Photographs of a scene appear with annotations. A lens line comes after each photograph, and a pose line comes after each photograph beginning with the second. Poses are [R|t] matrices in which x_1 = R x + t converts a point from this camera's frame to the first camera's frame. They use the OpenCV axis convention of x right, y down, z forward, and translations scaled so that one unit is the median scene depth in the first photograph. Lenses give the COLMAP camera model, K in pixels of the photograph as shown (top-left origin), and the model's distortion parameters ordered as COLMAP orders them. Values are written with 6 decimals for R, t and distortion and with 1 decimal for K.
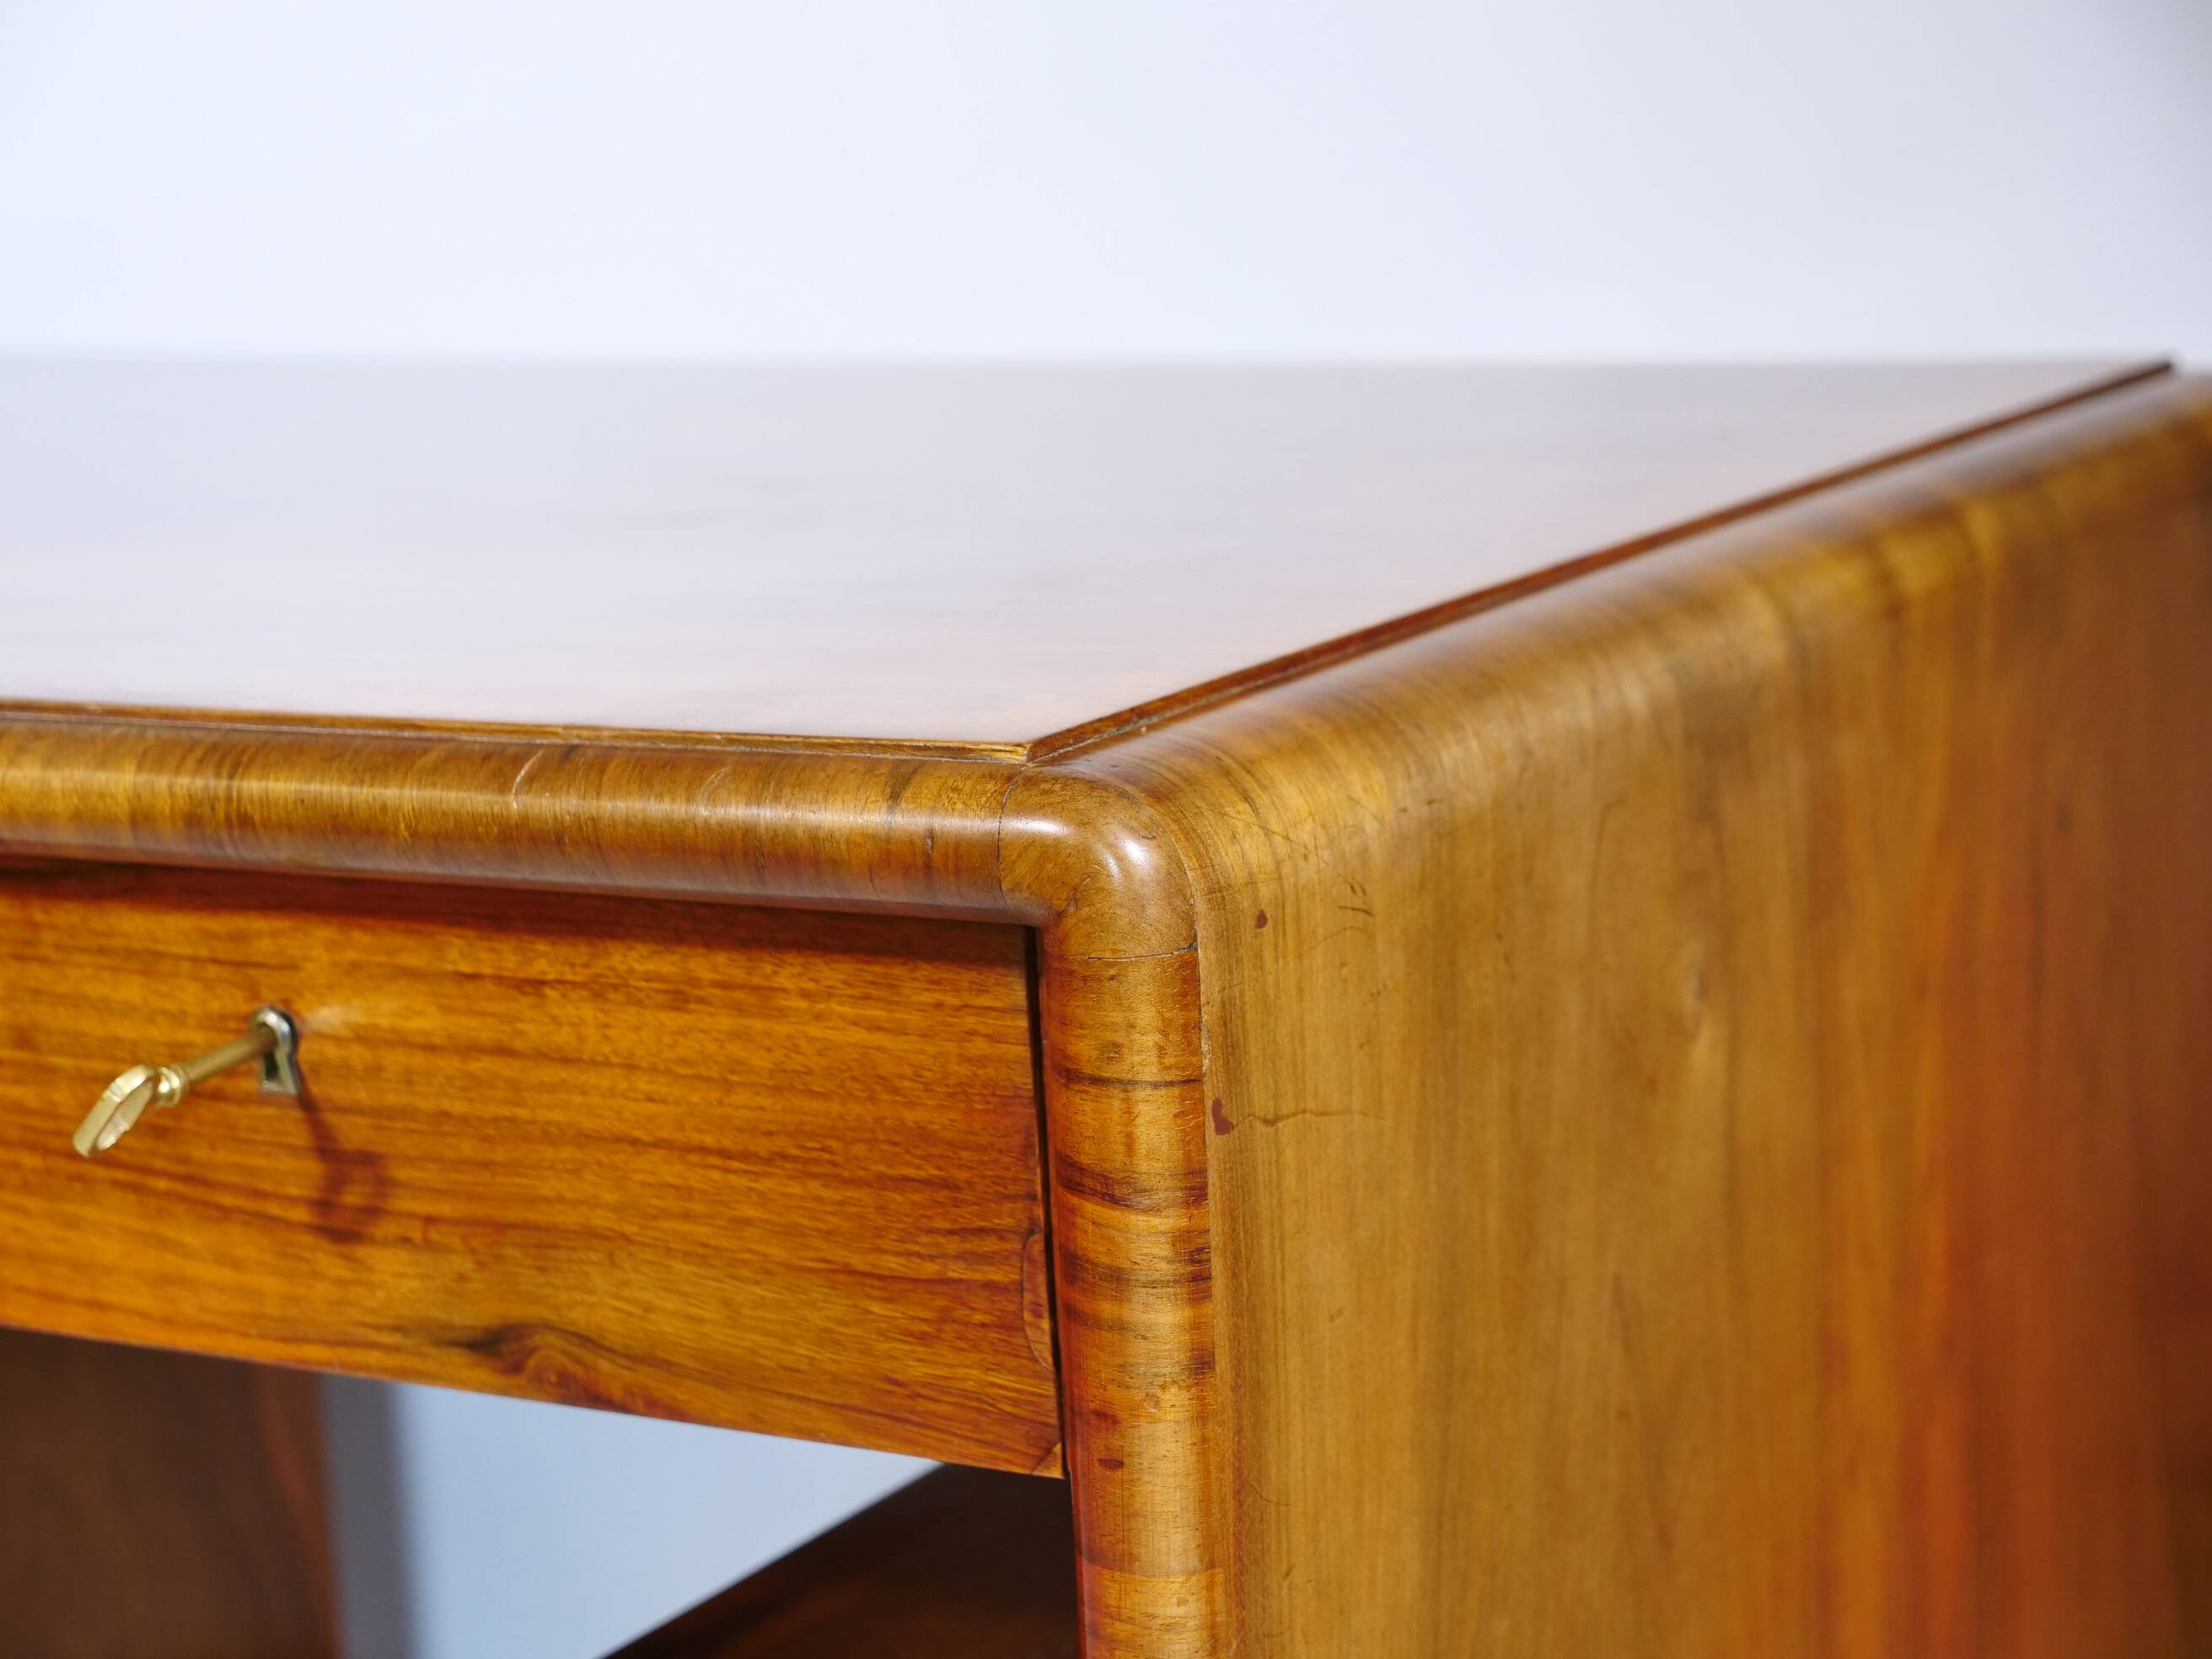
lens RADIAL K [[4338.6, 0, 1106.0], [0, 4338.6, 829.5], [0, 0, 1]] dist [0.070657, 0.192395]
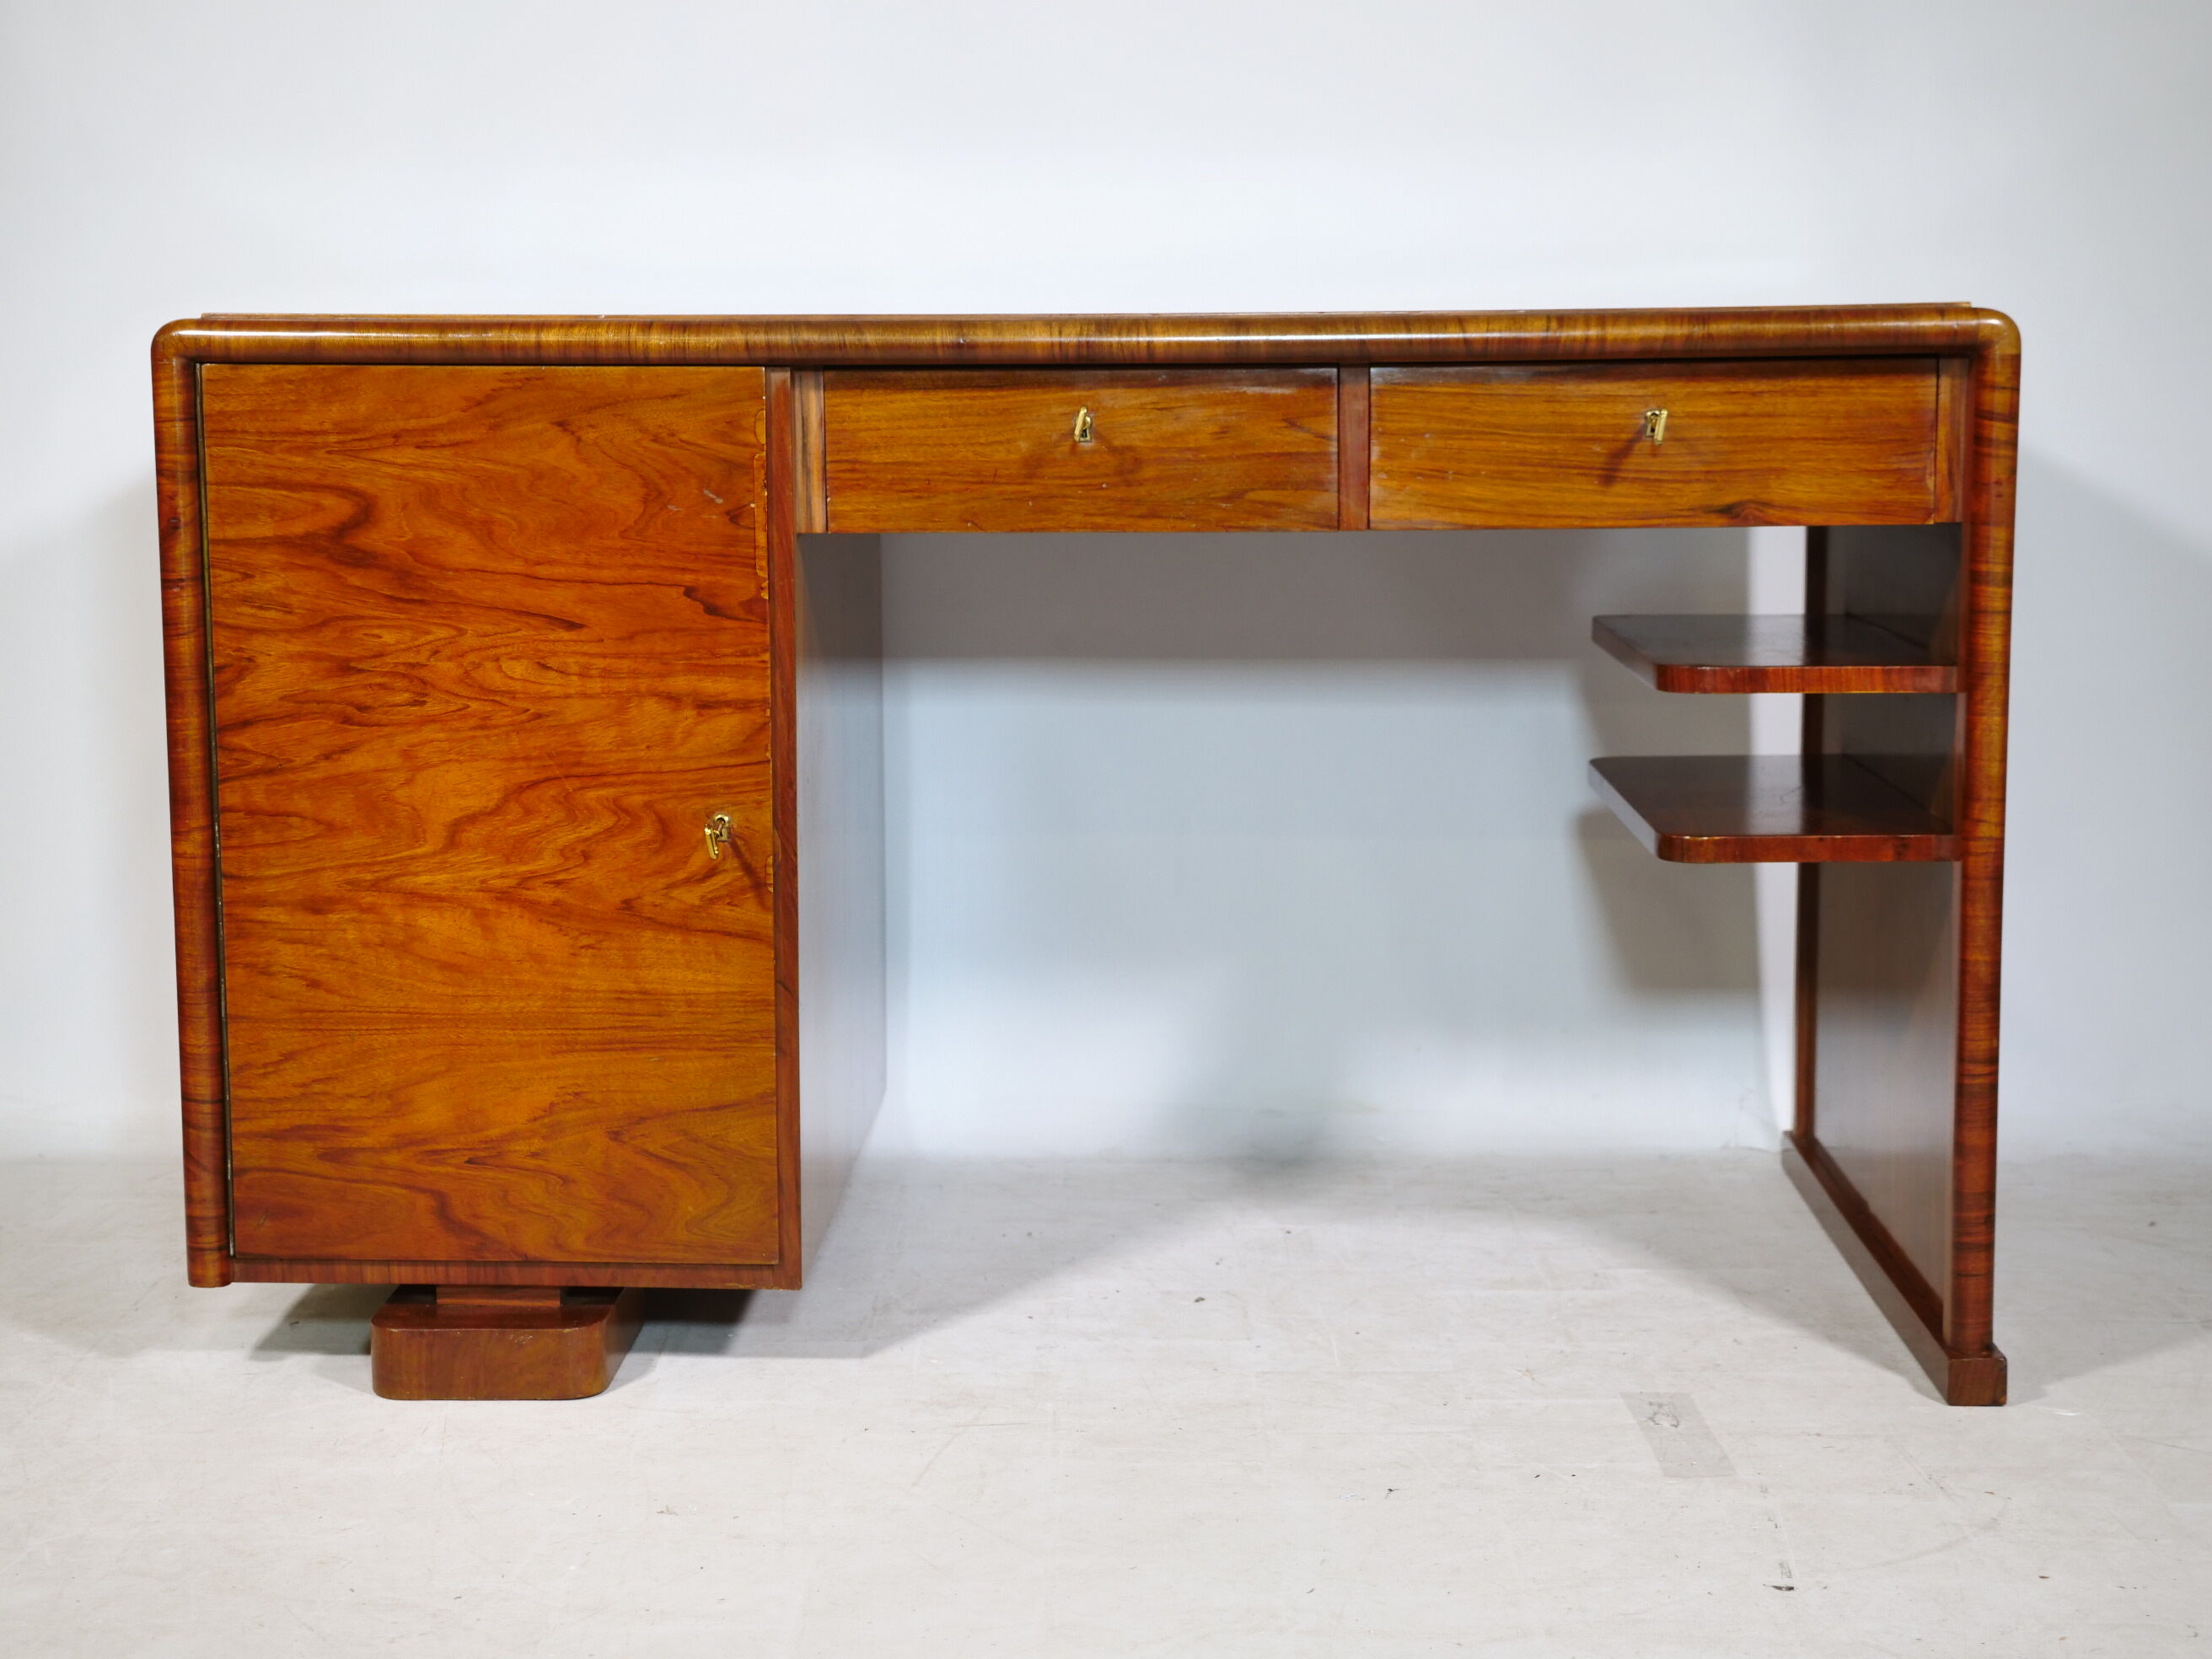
lens RADIAL K [[3539.6, 0, 1106.0], [0, 3539.6, 829.5], [0, 0, 1]] dist [0.007872, 0.027993]
pose [[0.872307, -0.022435, 0.488444, -1.932779], [0.057316, 0.996752, -0.056577, 0.501965], [-0.485588, 0.077348, 0.870759, -1.115165]]
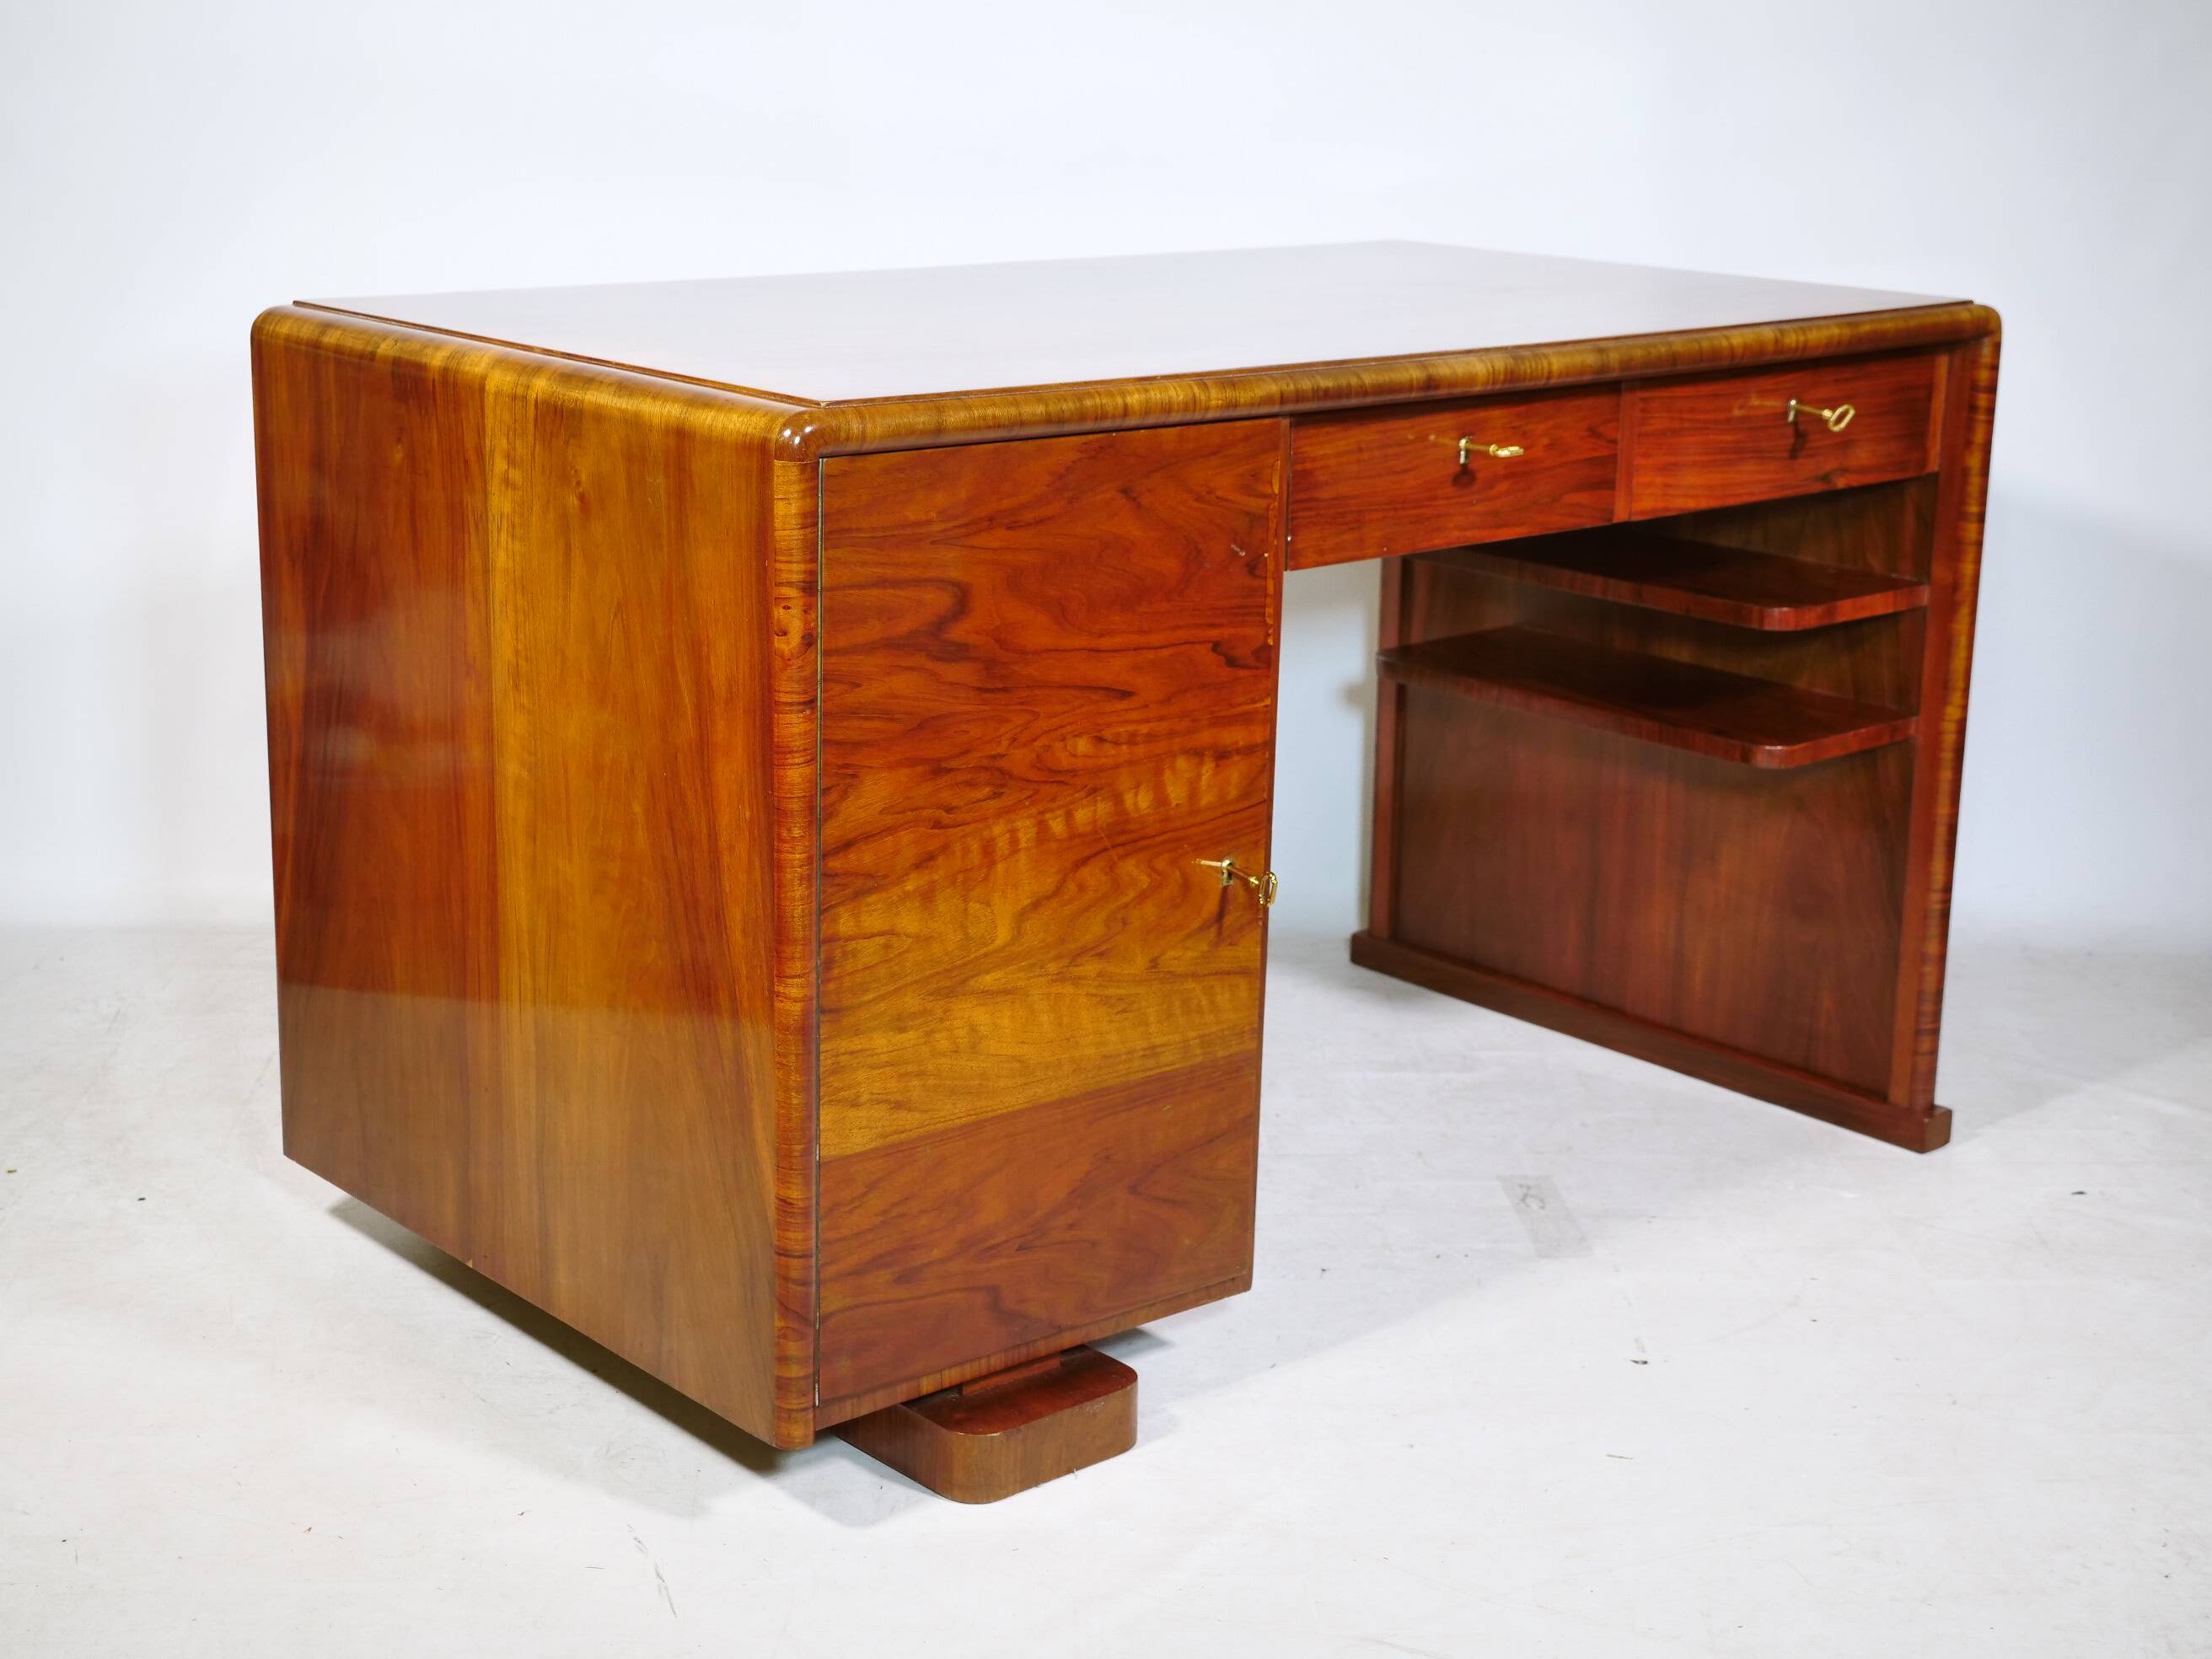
lens RADIAL K [[3259.1, 0, 1106.0], [0, 3259.1, 829.5], [0, 0, 1]] dist [-0.019996, -0.019865]
pose [[0.315680, -0.190227, 0.929602, -3.278683], [0.149090, 0.977473, 0.149394, -0.113021], [-0.937080, 0.091434, 0.336930, 0.681430]]
